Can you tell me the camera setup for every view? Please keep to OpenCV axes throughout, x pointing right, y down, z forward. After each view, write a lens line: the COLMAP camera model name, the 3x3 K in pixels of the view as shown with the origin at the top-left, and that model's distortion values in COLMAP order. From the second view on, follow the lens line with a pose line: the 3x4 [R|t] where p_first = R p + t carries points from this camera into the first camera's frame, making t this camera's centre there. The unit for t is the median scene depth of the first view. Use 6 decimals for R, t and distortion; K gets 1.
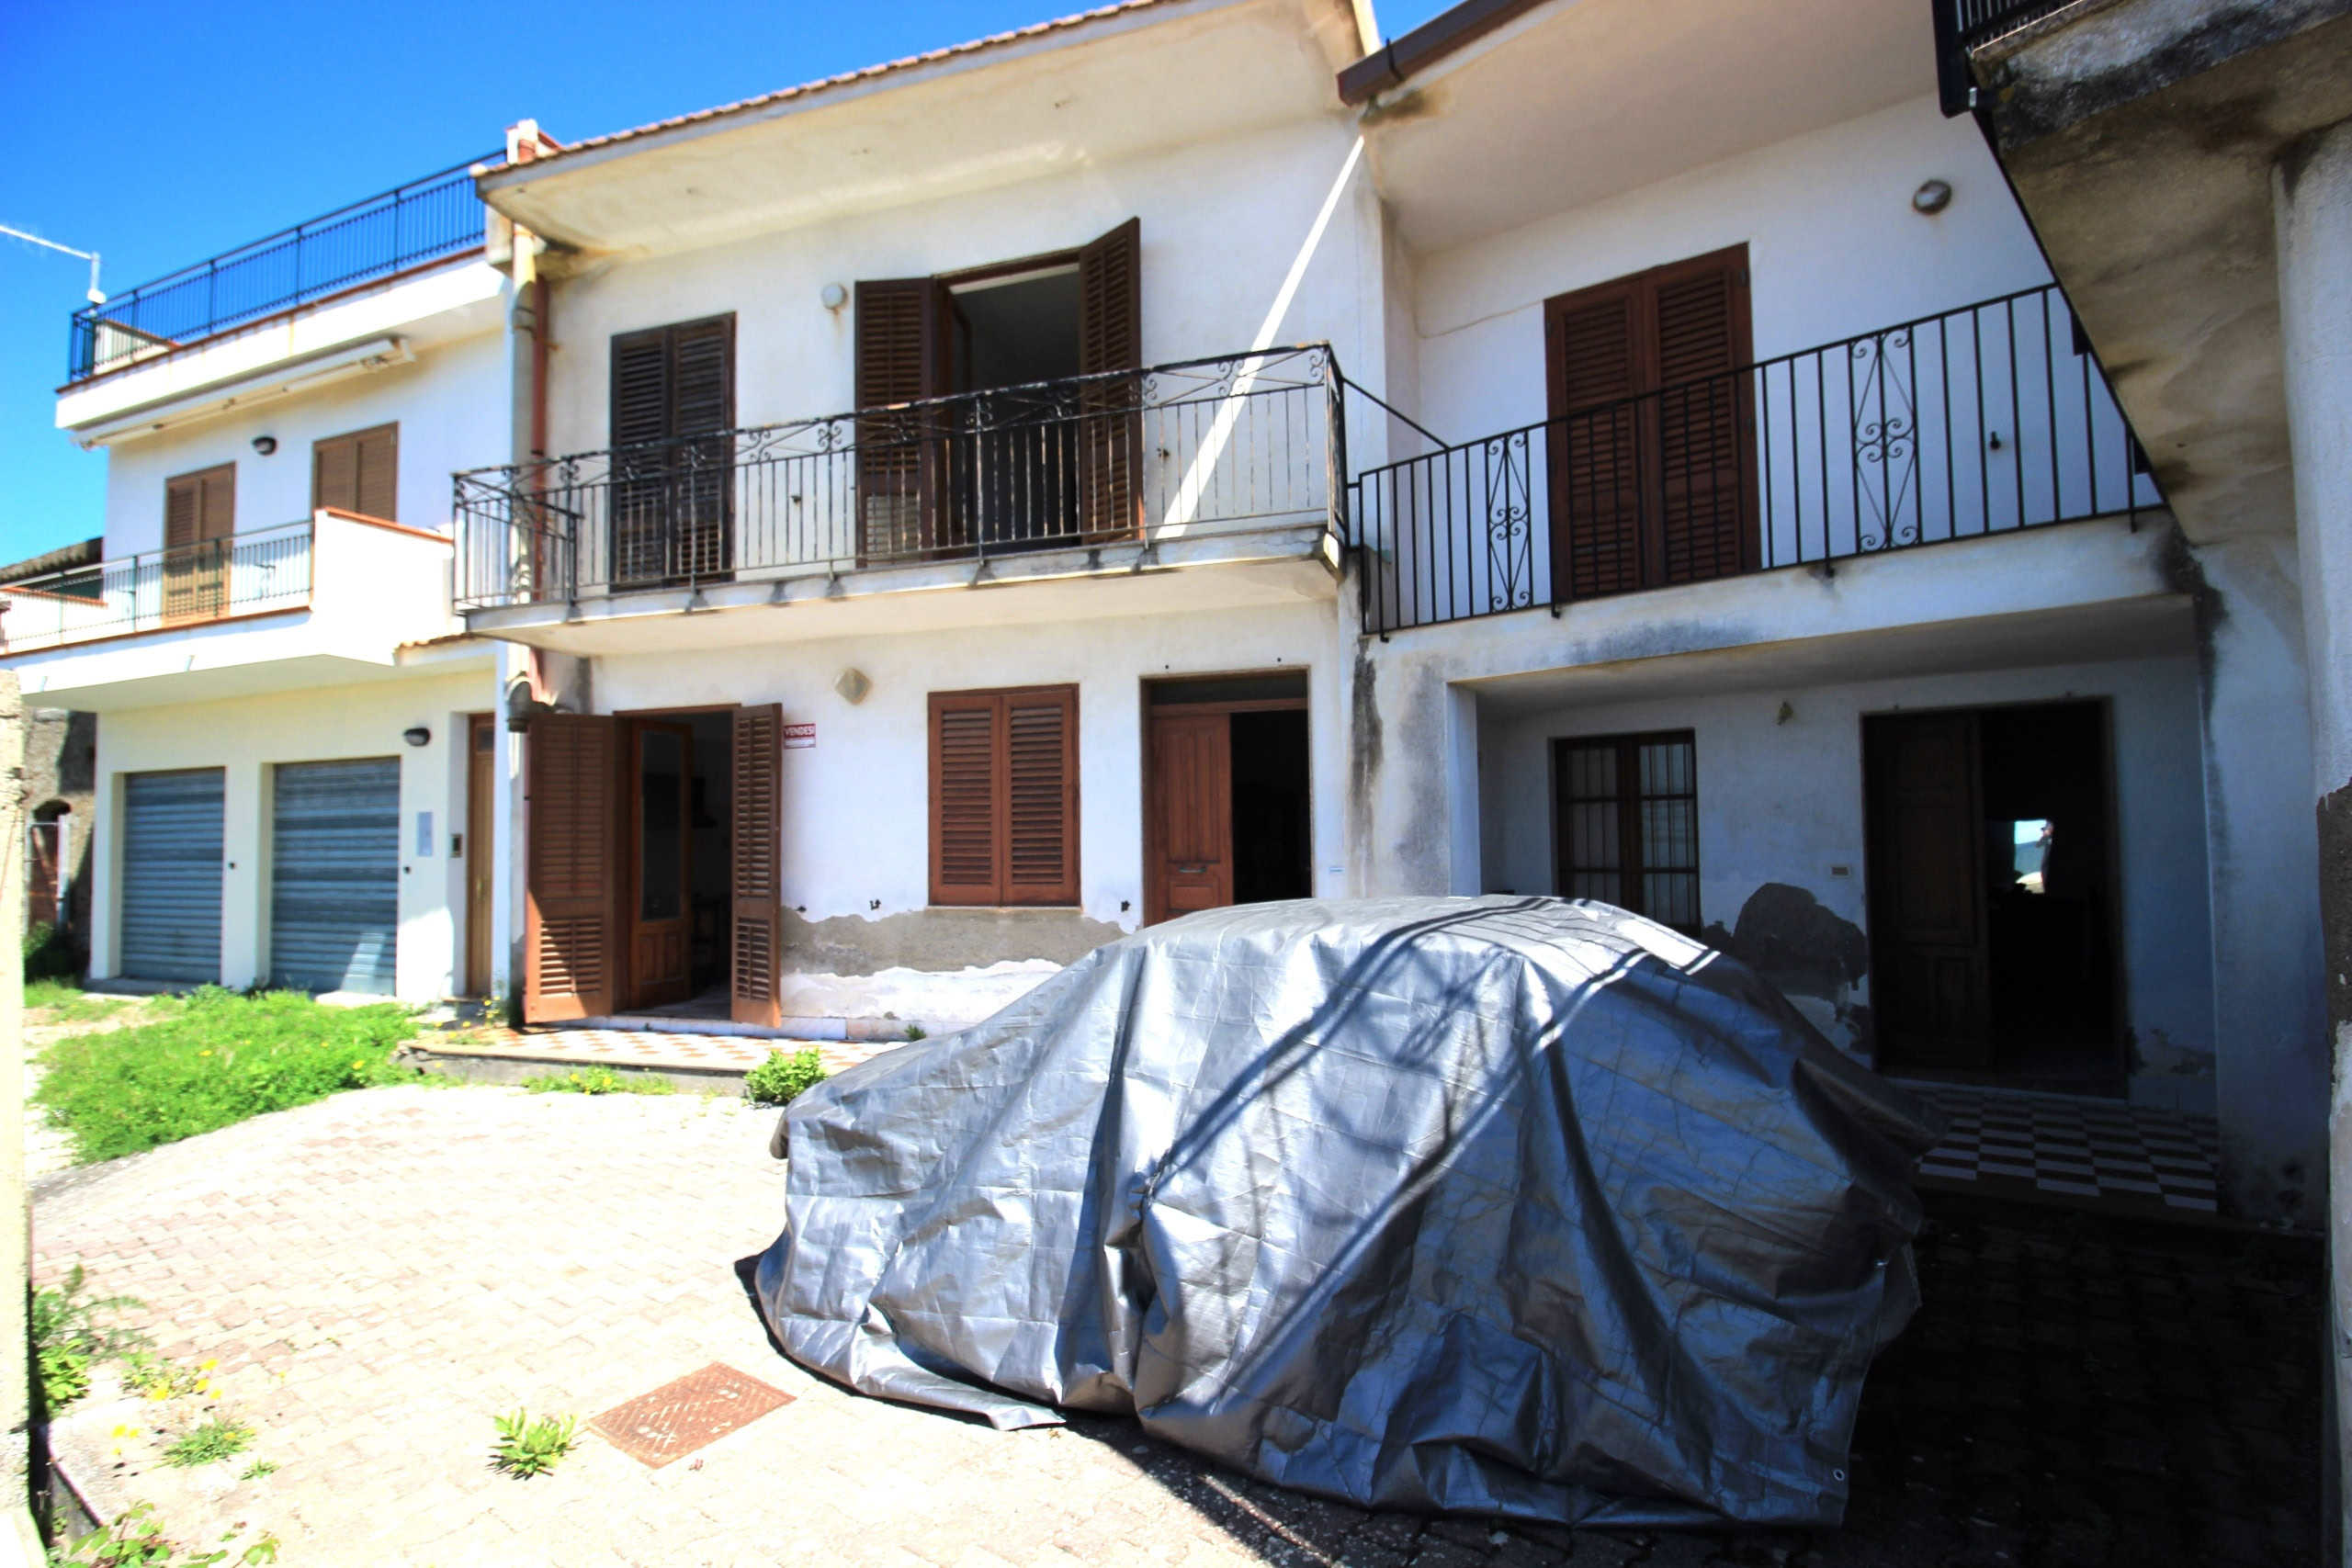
lens RADIAL K [[1086.5, 0, 1179.8], [0, 1086.5, 806.2], [0, 0, 1]] dist [-0.005201, -0.011528]
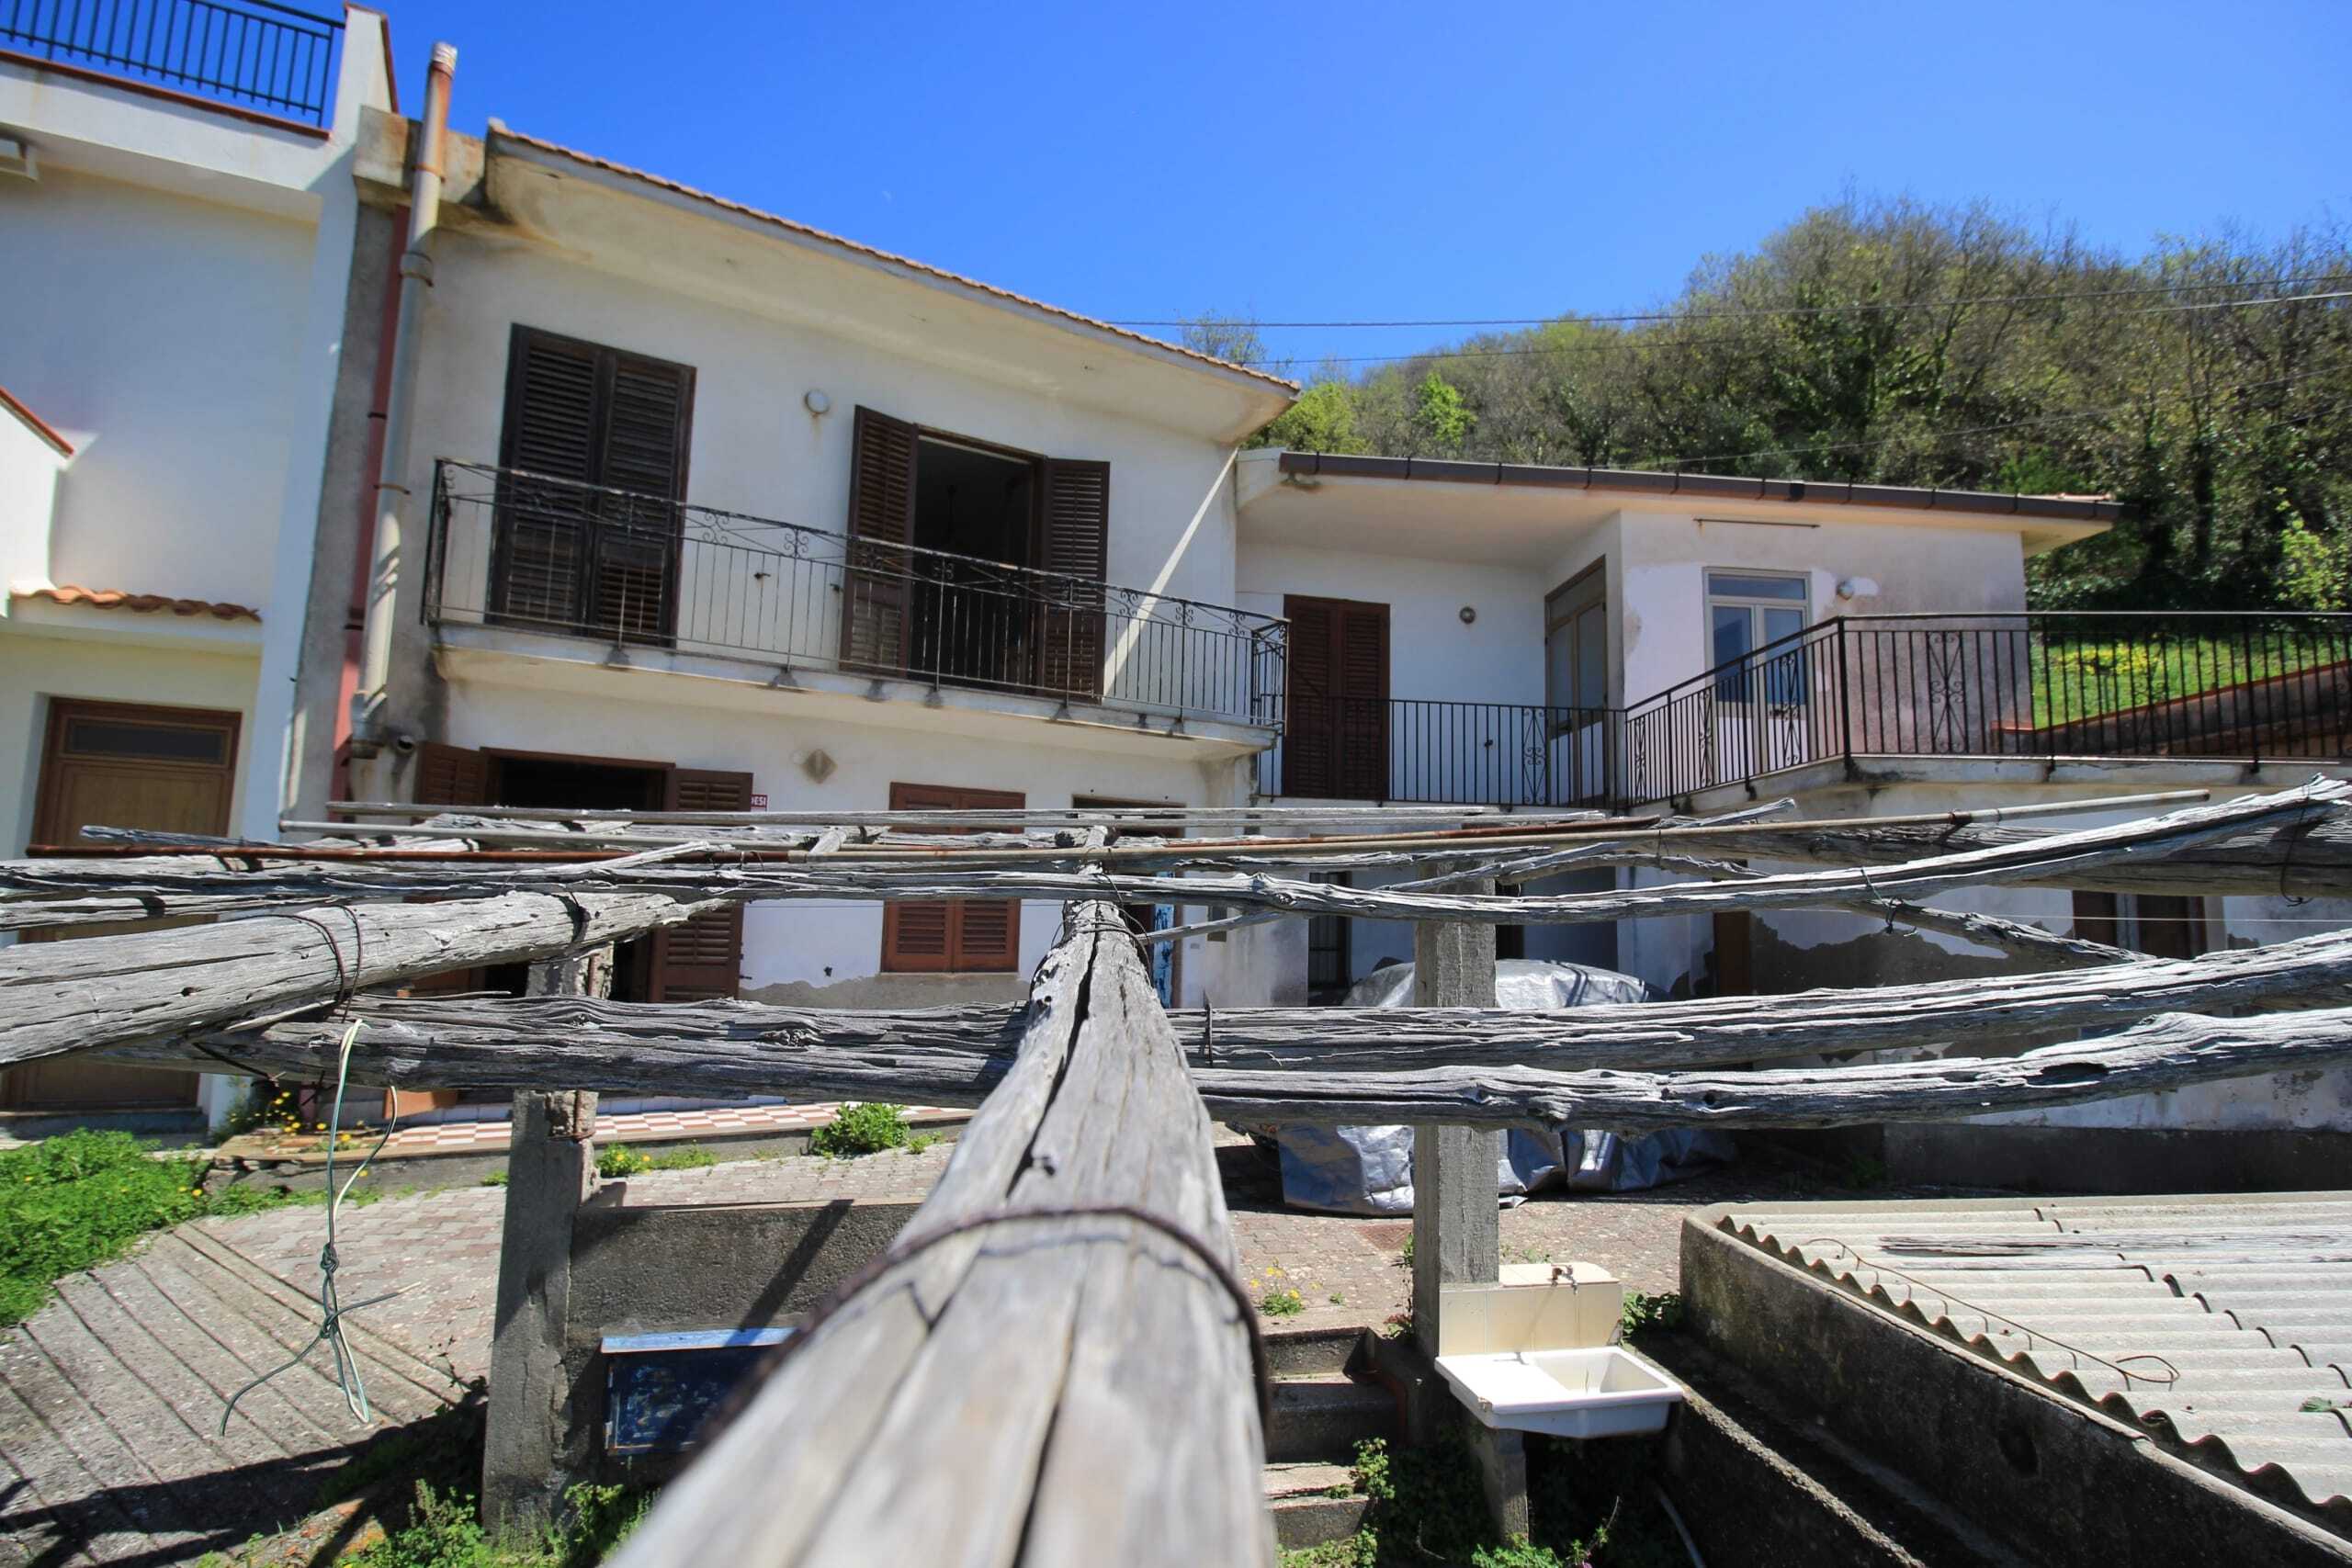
lens RADIAL K [[1088.5, 0, 1173.8], [0, 1088.5, 806.0], [0, 0, 1]] dist [-0.006613, -0.010814]
pose [[0.681817, 0.108723, 0.723398, -0.845129], [-0.059647, 0.993863, -0.093154, 0.007980], [-0.729087, 0.020365, 0.684118, 0.012625]]
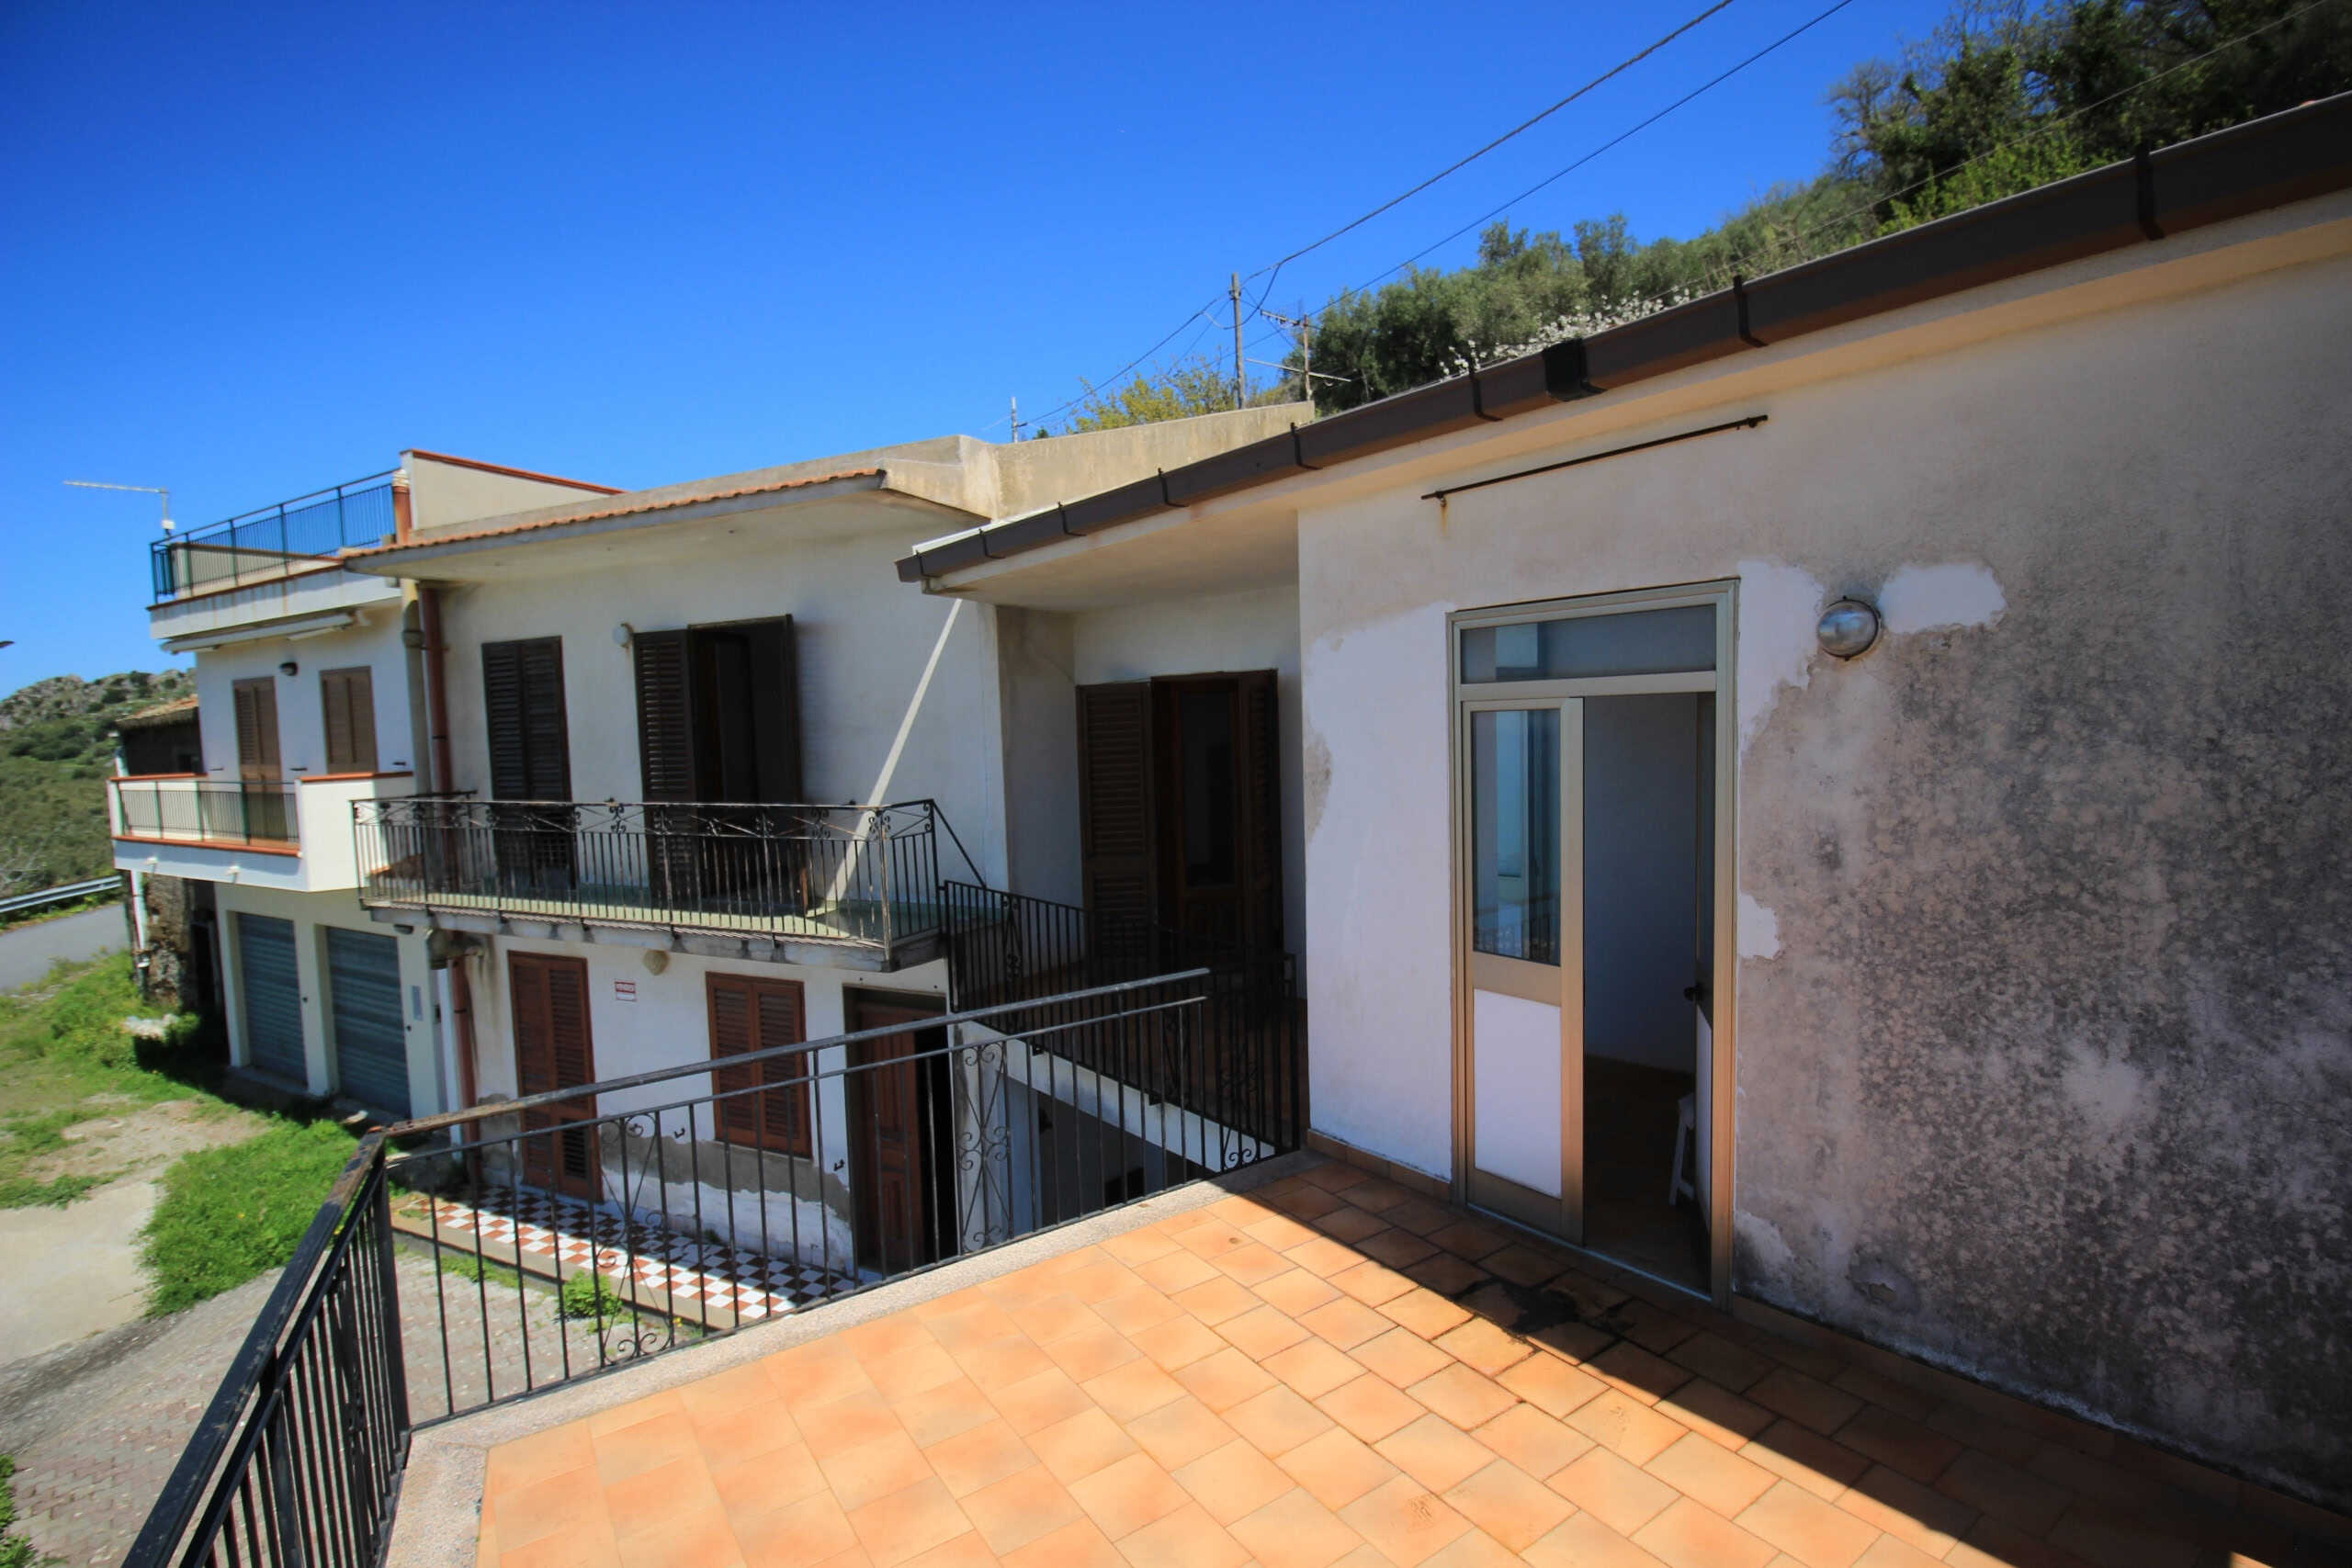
lens RADIAL K [[1088.5, 0, 1173.8], [0, 1088.5, 806.0], [0, 0, 1]] dist [-0.006613, -0.010814]
pose [[0.987871, -0.004891, -0.155201, 0.491632], [0.022525, 0.993445, 0.112070, -0.419874], [0.153636, -0.114206, 0.981505, -0.114791]]
